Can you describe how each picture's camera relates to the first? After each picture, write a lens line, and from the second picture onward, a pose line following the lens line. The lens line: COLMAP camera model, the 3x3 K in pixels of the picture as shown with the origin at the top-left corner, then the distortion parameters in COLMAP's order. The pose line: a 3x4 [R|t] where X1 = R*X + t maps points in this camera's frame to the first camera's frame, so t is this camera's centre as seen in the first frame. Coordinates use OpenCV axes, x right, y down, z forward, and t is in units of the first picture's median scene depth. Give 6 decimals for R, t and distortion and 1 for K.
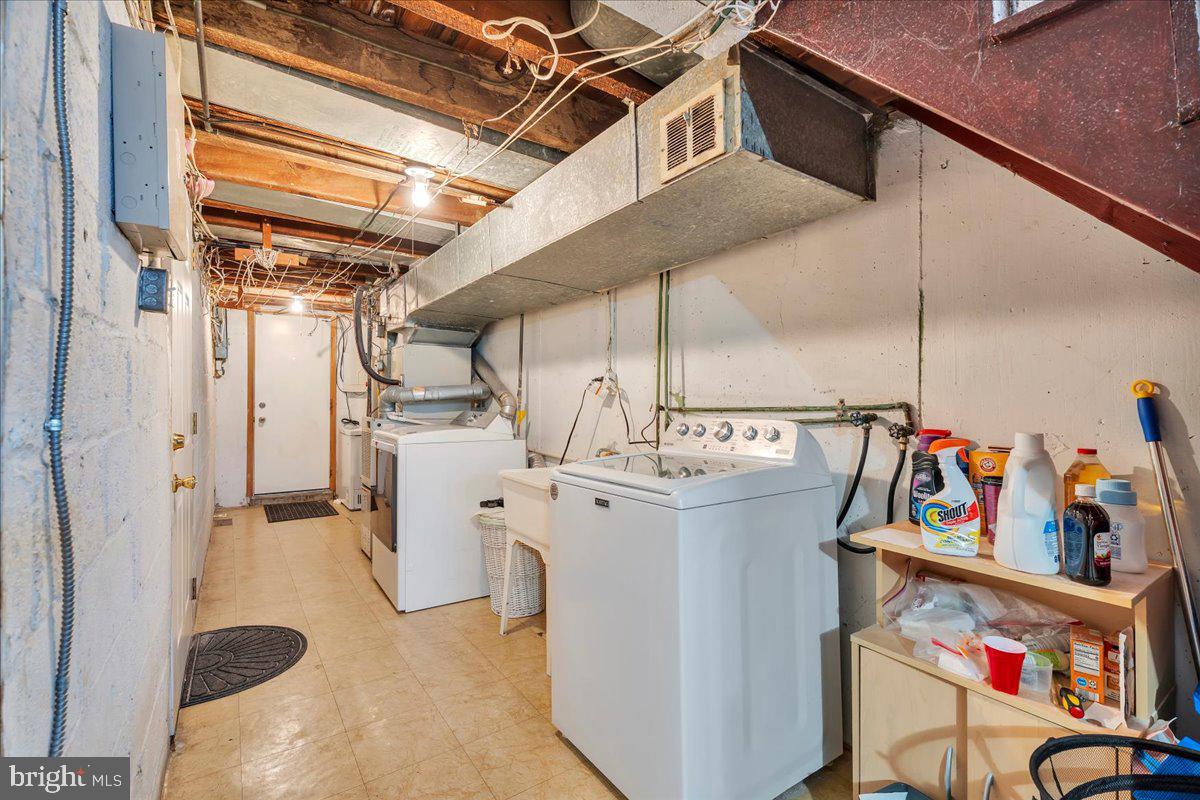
lens RADIAL K [[535.4, 0, 595.6], [0, 535.4, 396.1], [0, 0, 1]] dist [0.009830, -0.003556]
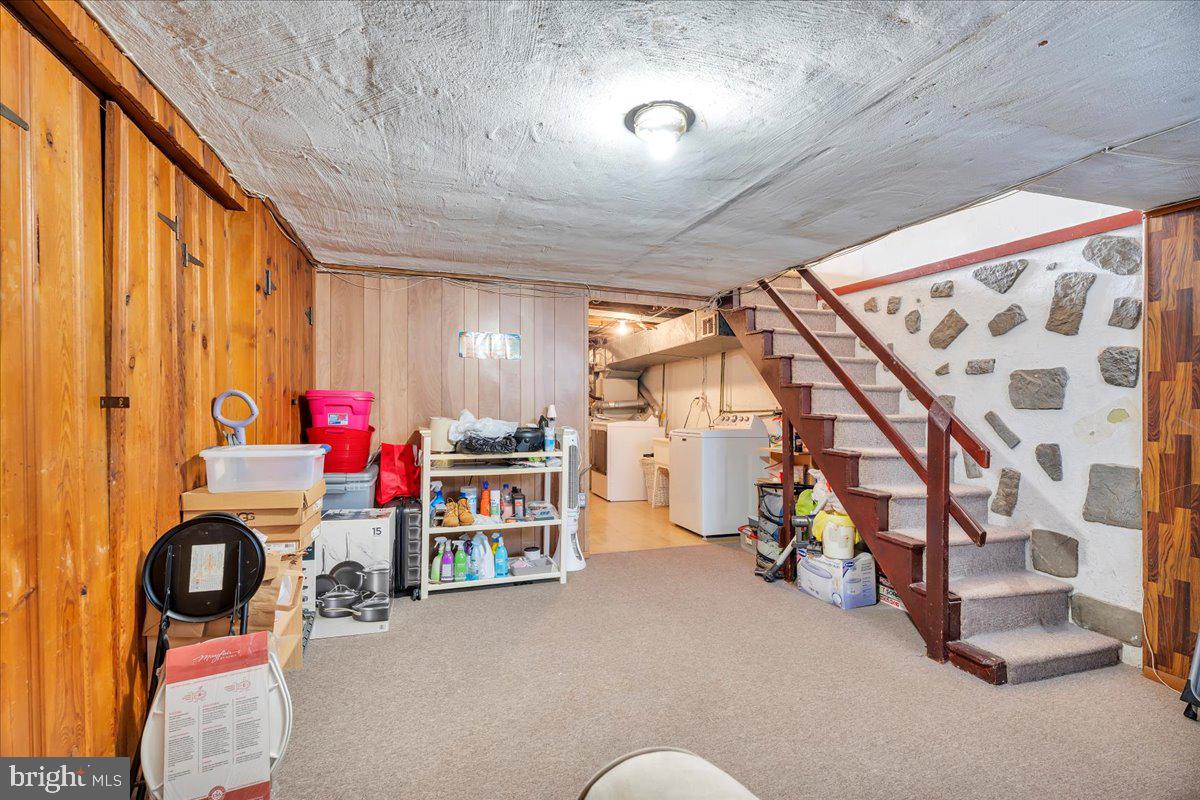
lens RADIAL K [[535.4, 0, 596.9], [0, 535.4, 406.9], [0, 0, 1]] dist [0.009830, -0.003556]
pose [[0.959610, 0.004256, -0.281300, 0.182524], [-0.004559, 0.999990, -0.000422, 0.005451], [0.281295, 0.001687, 0.959620, -0.966967]]
